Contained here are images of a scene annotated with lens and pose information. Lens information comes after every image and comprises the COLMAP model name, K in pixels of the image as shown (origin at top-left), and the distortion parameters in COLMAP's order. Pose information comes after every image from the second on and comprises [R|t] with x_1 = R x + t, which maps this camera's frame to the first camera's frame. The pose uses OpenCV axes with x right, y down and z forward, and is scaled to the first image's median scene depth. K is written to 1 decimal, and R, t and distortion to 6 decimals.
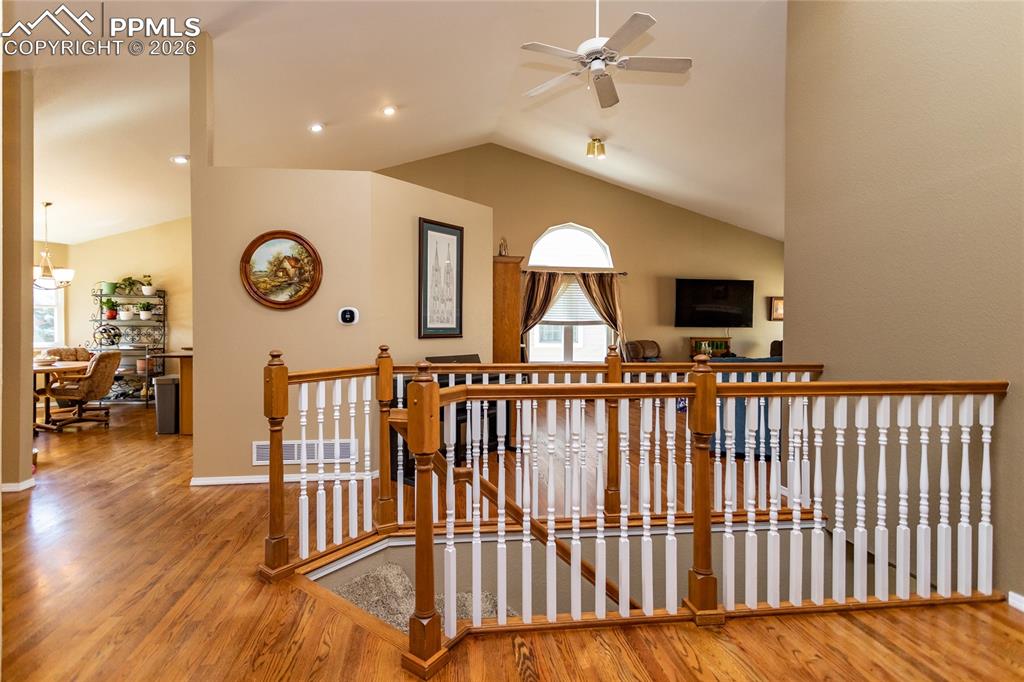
lens RADIAL K [[483.6, 0, 502.0], [0, 483.6, 326.3], [0, 0, 1]] dist [0.000861, 0.000442]
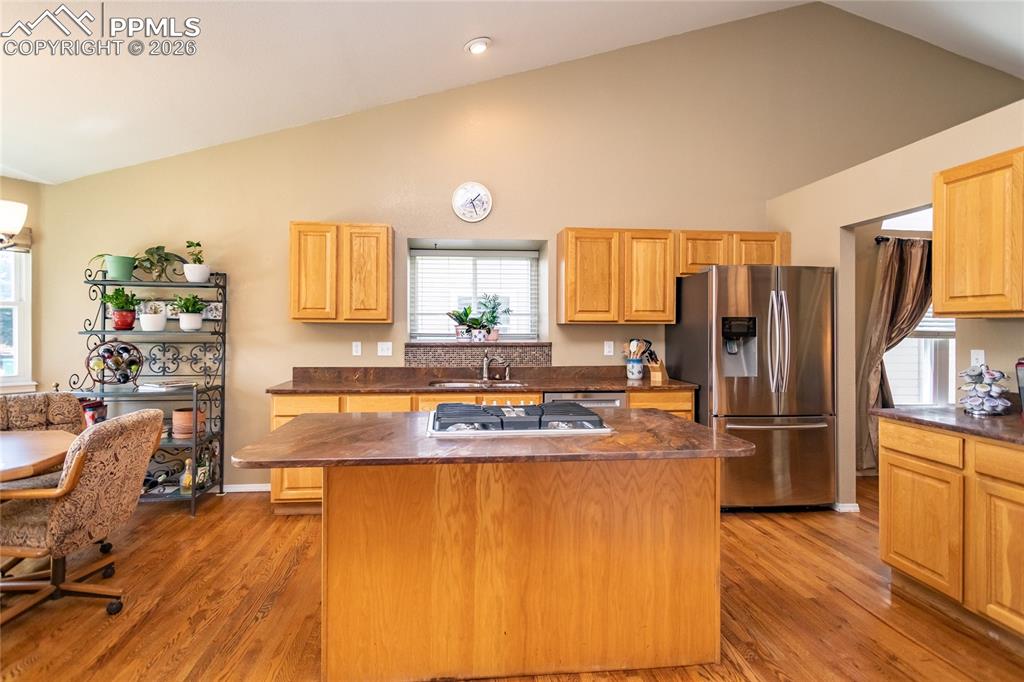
lens RADIAL K [[483.6, 0, 502.0], [0, 483.6, 326.3], [0, 0, 1]] dist [0.000861, 0.000442]
pose [[0.999978, -0.002767, -0.006043, -0.407467], [0.002669, 0.999864, -0.016256, -0.008855], [0.006087, 0.016239, 0.999850, 0.495739]]
